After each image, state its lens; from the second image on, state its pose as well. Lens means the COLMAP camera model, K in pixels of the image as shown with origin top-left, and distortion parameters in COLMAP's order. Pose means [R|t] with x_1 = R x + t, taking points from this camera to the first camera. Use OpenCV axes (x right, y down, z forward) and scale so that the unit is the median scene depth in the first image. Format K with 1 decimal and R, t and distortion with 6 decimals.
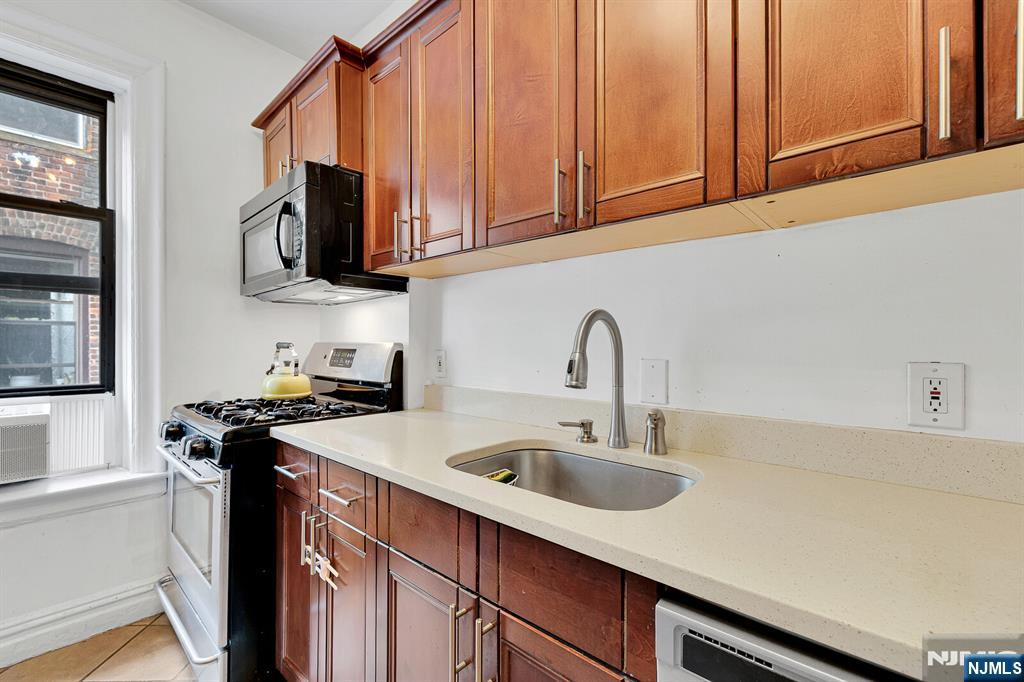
lens RADIAL K [[441.4, 0, 507.0], [0, 441.4, 341.1], [0, 0, 1]] dist [0.003613, -0.000731]
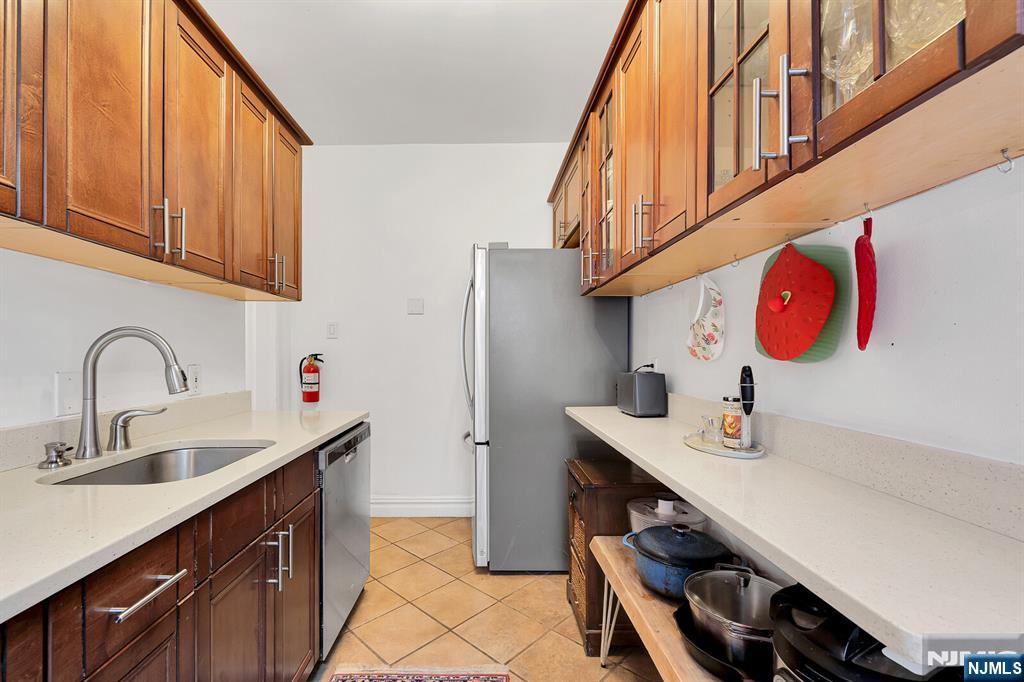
lens RADIAL K [[441.4, 0, 486.0], [0, 441.4, 354.5], [0, 0, 1]] dist [0.003613, -0.000731]
pose [[-0.677539, -0.004531, 0.735473, -0.868916], [-0.005060, 0.999986, 0.001500, -0.006884], [-0.735469, -0.002706, -0.677553, 0.776674]]
